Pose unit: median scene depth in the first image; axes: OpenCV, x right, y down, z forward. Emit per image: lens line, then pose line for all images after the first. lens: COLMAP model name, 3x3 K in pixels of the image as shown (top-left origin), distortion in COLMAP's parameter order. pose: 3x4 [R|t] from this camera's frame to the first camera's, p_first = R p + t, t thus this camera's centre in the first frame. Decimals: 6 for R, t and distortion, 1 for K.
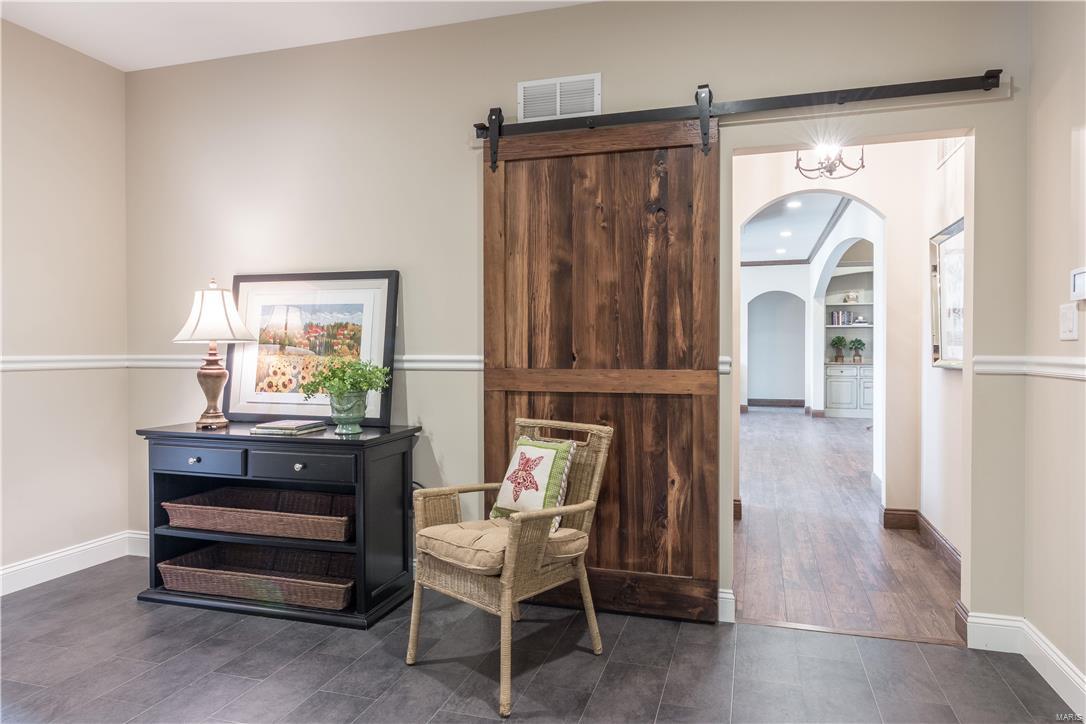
lens RADIAL K [[620.8, 0, 544.1], [0, 620.8, 350.1], [0, 0, 1]] dist [0.001513, 0.000442]
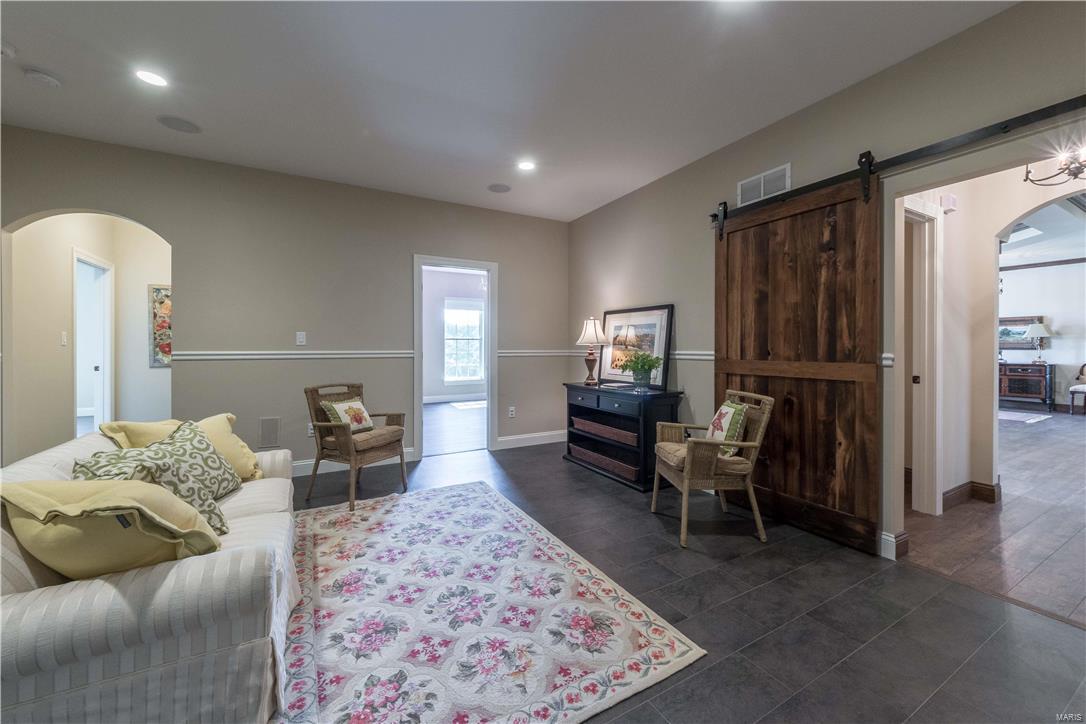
lens RADIAL K [[421.3, 0, 547.5], [0, 421.3, 347.1], [0, 0, 1]] dist [0.002841, -0.001867]
pose [[0.702044, 0.000210, -0.712134, 0.410710], [-0.005190, 0.999975, -0.004821, 0.004483], [0.712115, 0.007081, 0.702027, -0.124316]]
